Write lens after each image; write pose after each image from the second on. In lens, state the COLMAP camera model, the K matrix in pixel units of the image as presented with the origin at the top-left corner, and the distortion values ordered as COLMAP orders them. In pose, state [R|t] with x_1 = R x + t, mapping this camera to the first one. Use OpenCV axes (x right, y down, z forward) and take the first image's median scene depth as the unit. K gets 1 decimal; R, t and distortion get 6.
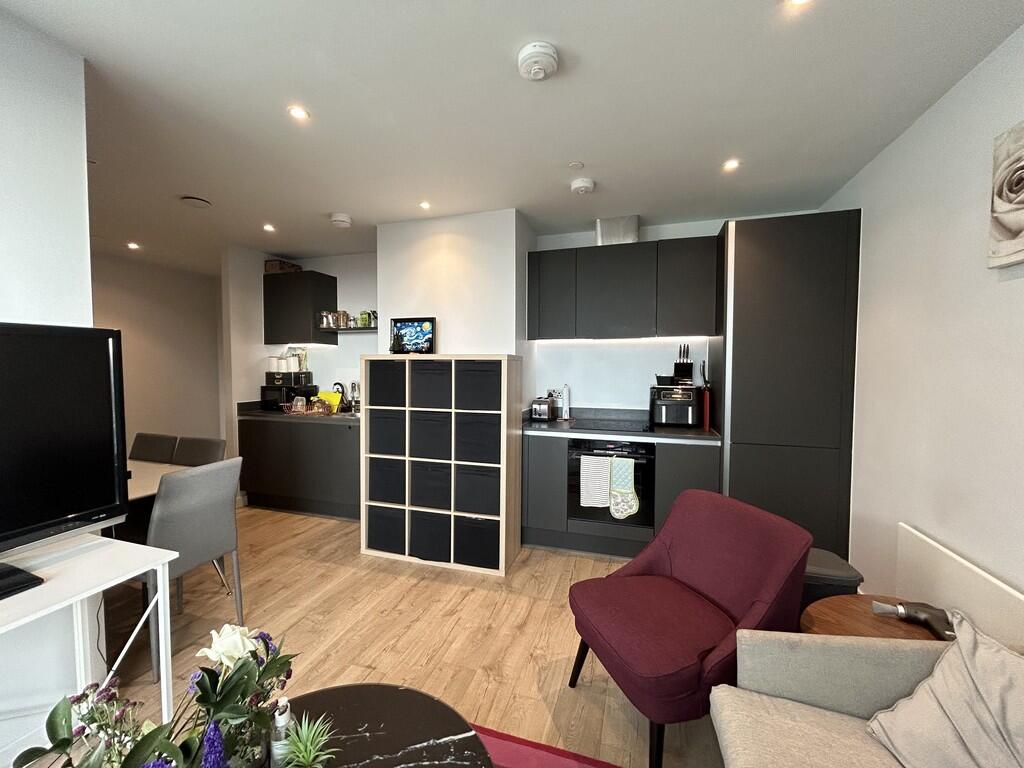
lens RADIAL K [[412.9, 0, 508.7], [0, 412.9, 382.2], [0, 0, 1]] dist [0.003135, 0.000335]
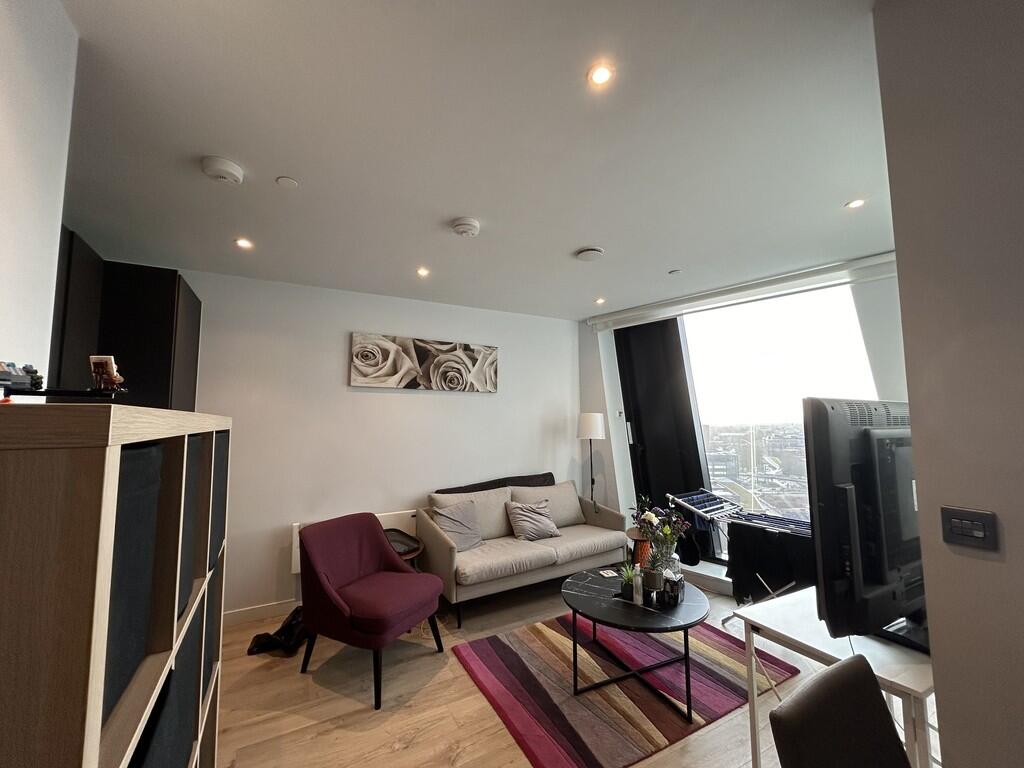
lens RADIAL K [[412.9, 0, 511.8], [0, 412.9, 383.5], [0, 0, 1]] dist [0.003135, 0.000335]
pose [[-0.728478, 0.064634, 0.682013, -0.386735], [0.032267, 0.997672, -0.060083, -0.043451], [-0.684309, -0.021763, -0.728868, 0.737643]]
